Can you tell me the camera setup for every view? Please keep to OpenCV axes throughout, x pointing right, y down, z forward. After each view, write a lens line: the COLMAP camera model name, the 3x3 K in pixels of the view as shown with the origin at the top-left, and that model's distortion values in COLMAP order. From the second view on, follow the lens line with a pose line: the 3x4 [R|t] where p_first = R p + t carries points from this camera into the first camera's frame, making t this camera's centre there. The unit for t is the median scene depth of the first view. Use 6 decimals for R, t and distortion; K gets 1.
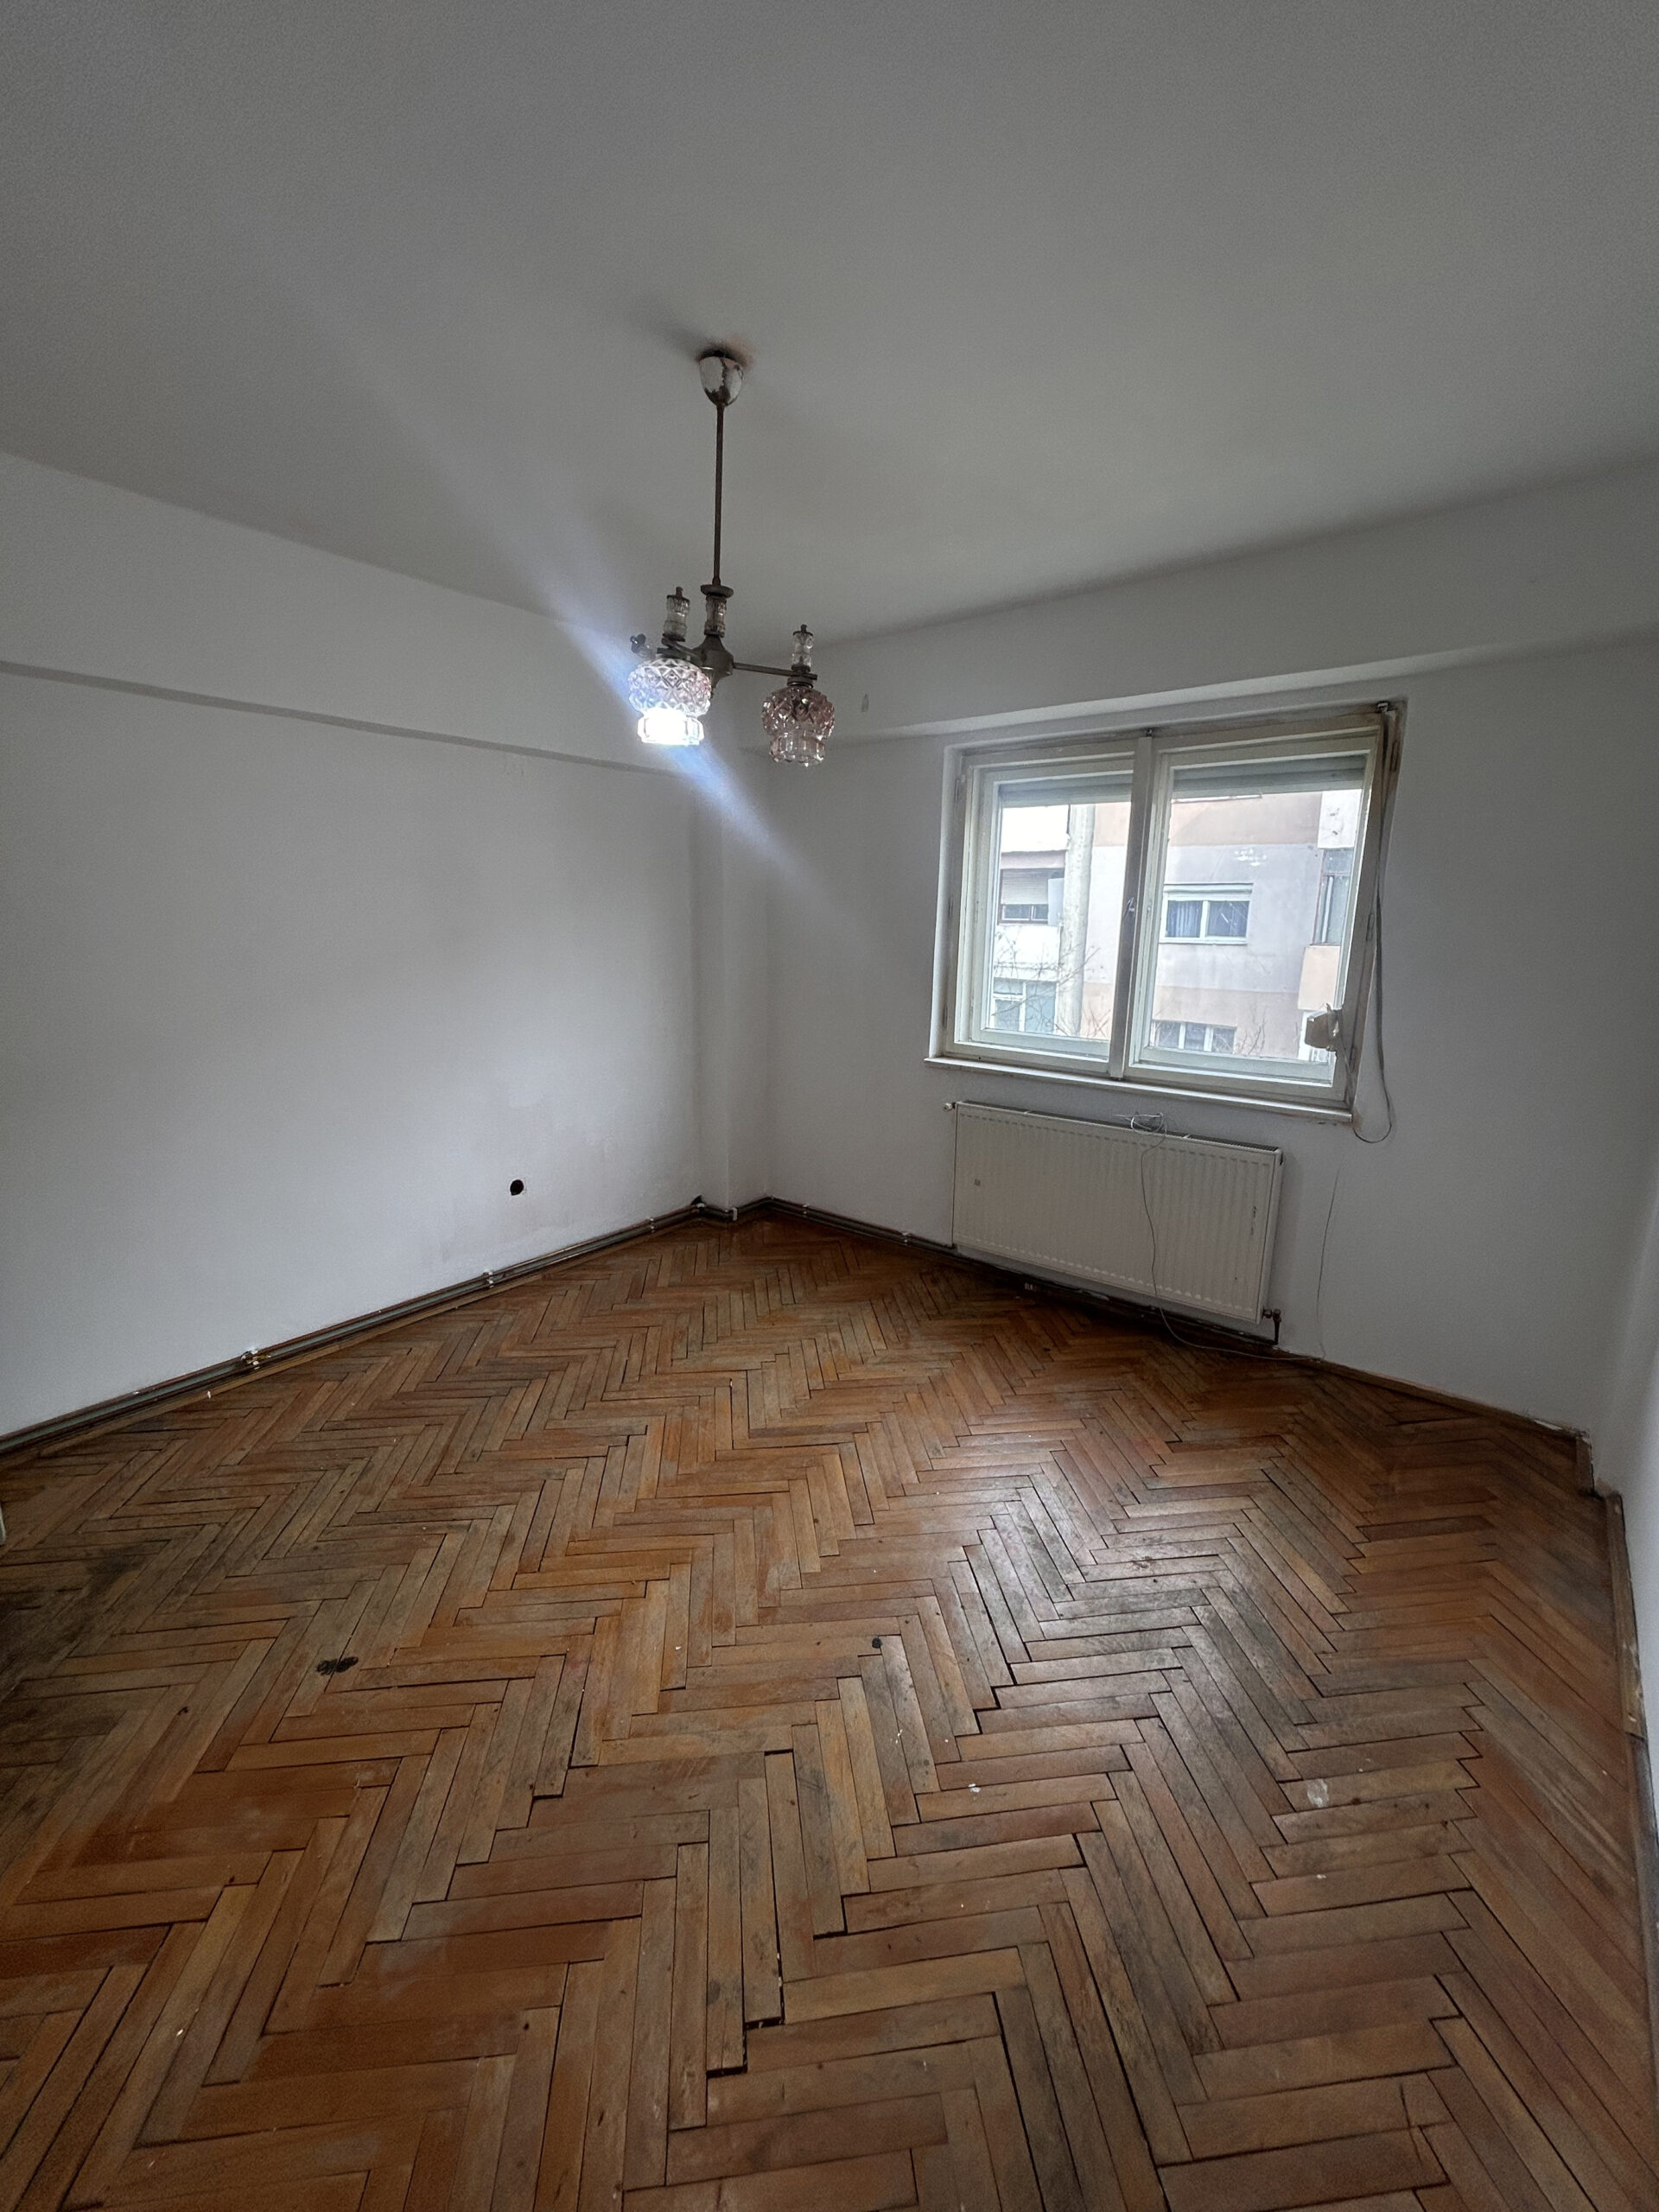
lens RADIAL K [[880.7, 0, 829.5], [0, 880.7, 1106.0], [0, 0, 1]] dist [0.001850, 0.000144]
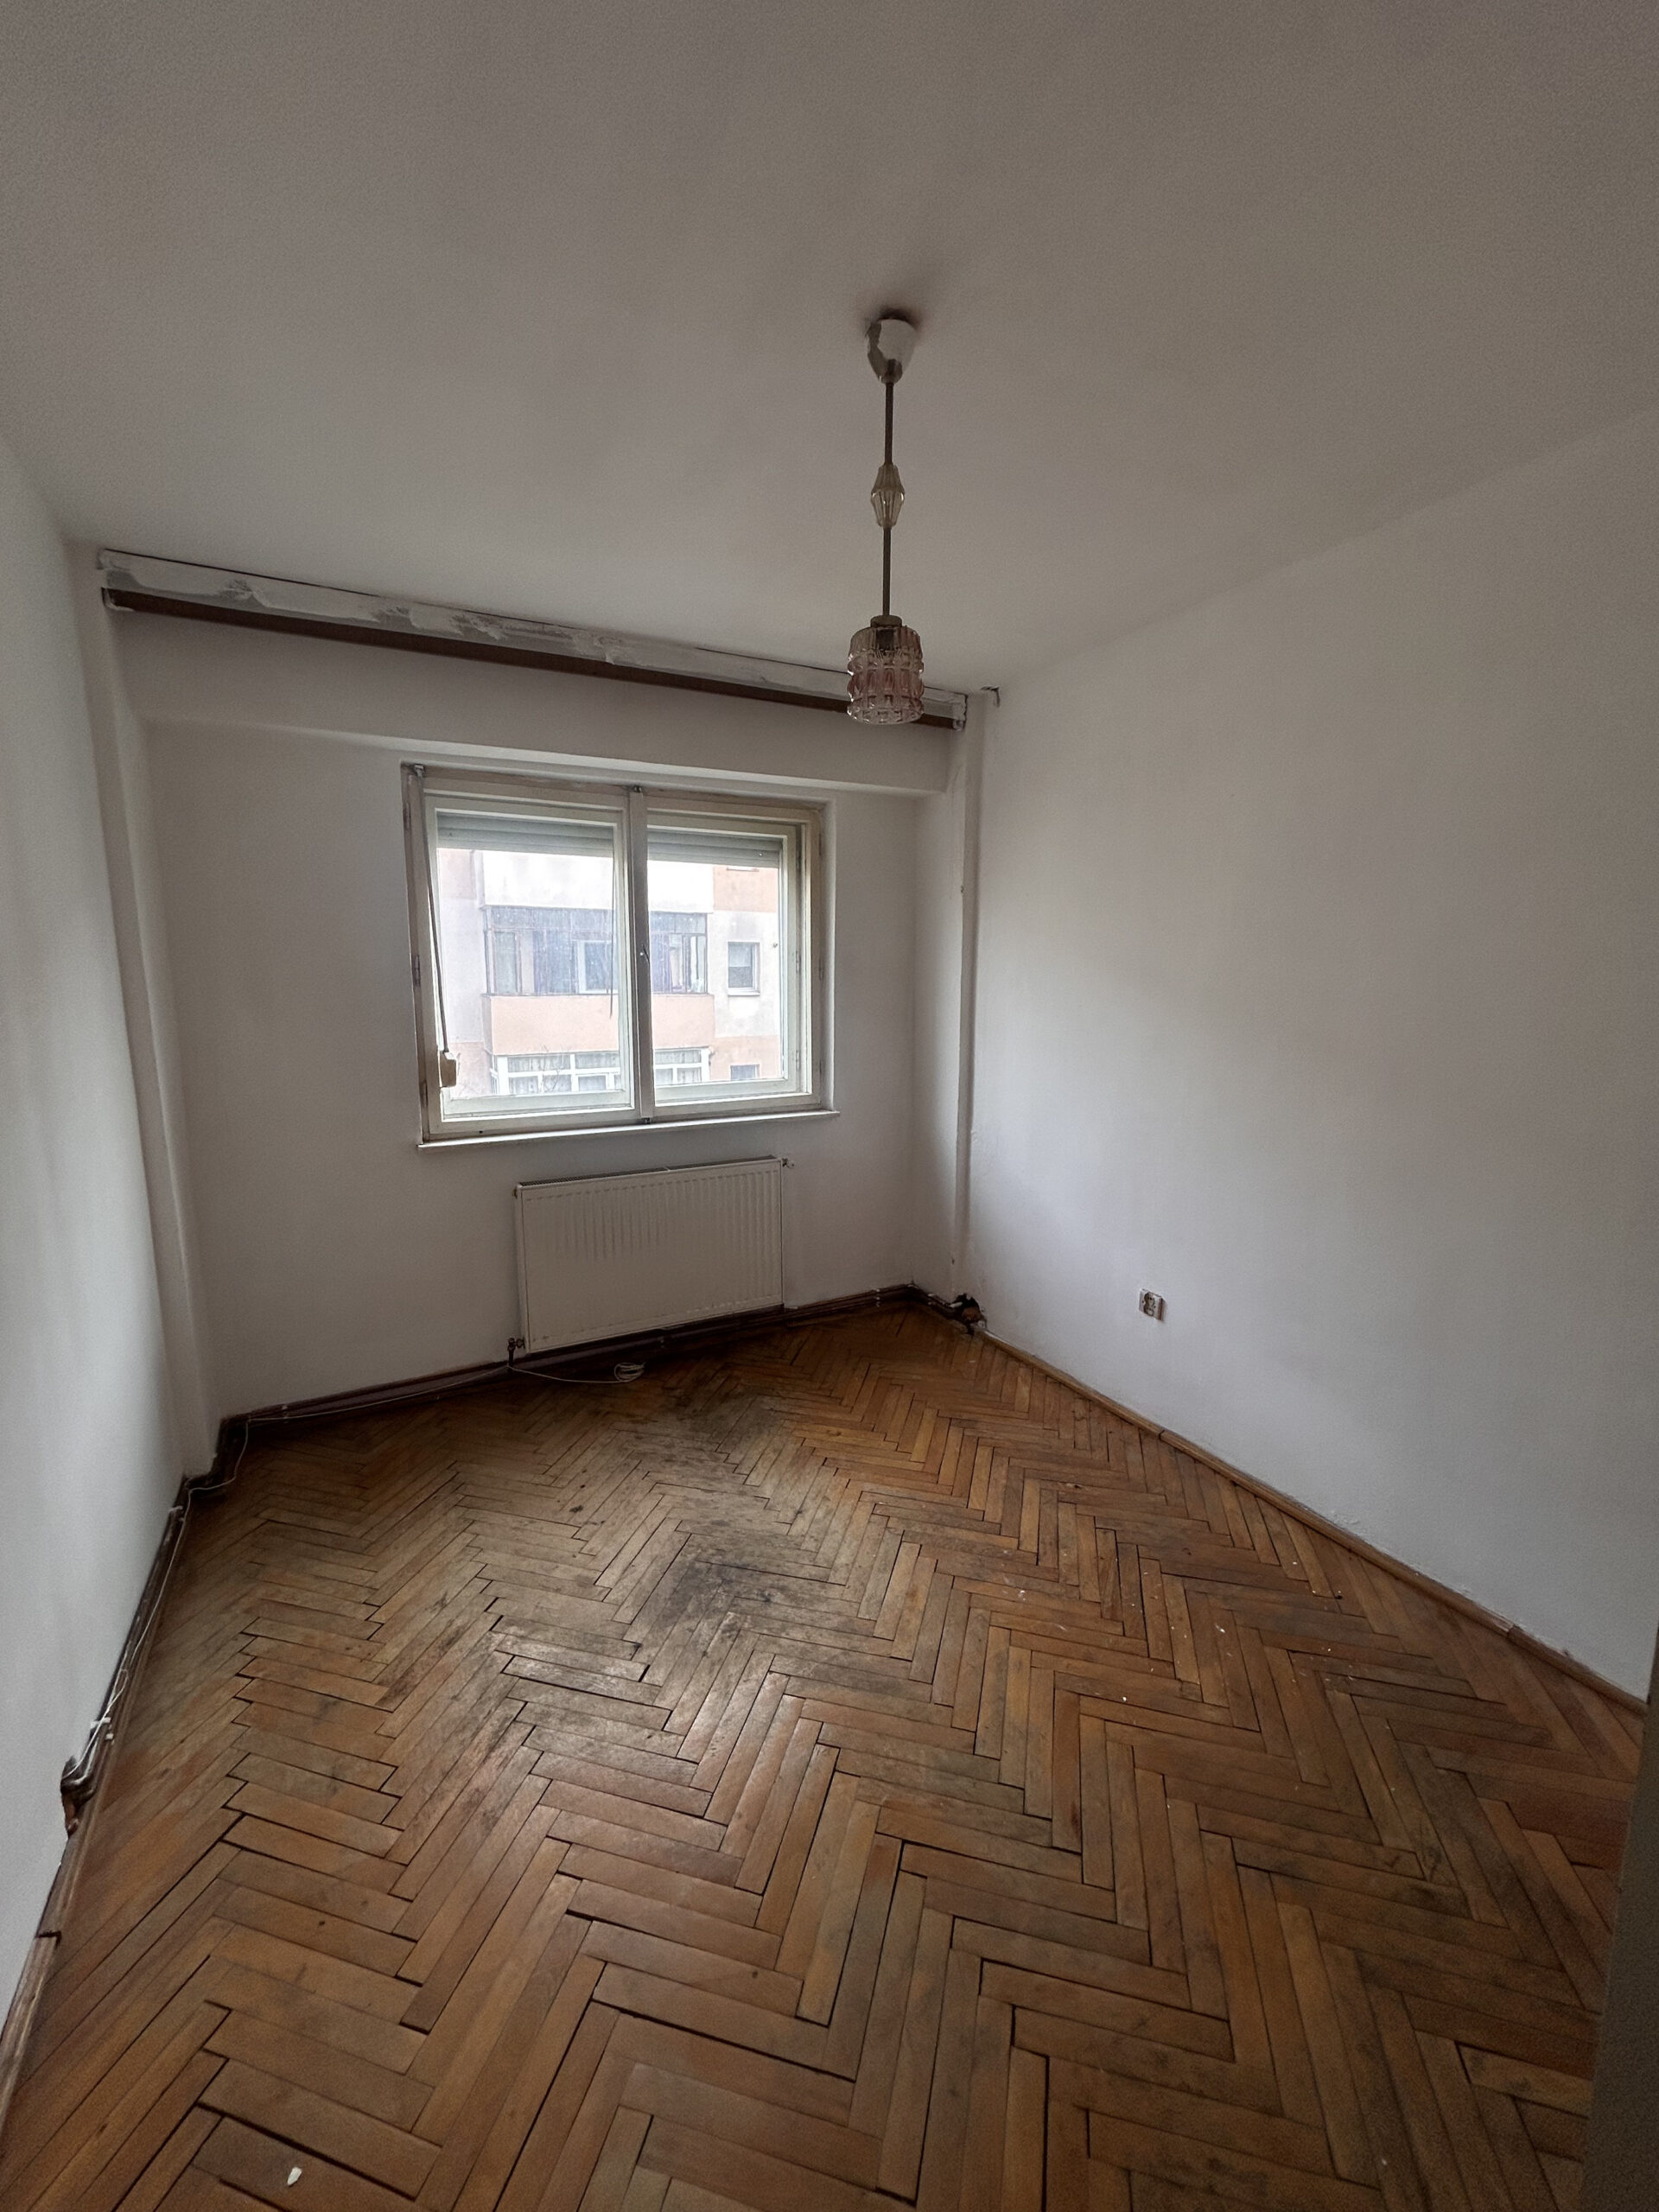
lens RADIAL K [[880.7, 0, 829.5], [0, 880.7, 1106.0], [0, 0, 1]] dist [0.001850, 0.000144]
pose [[0.398200, -0.150297, 0.904902, -0.502363], [0.195310, 0.977757, 0.076452, -0.088675], [-0.896265, 0.146294, 0.418697, 0.388473]]
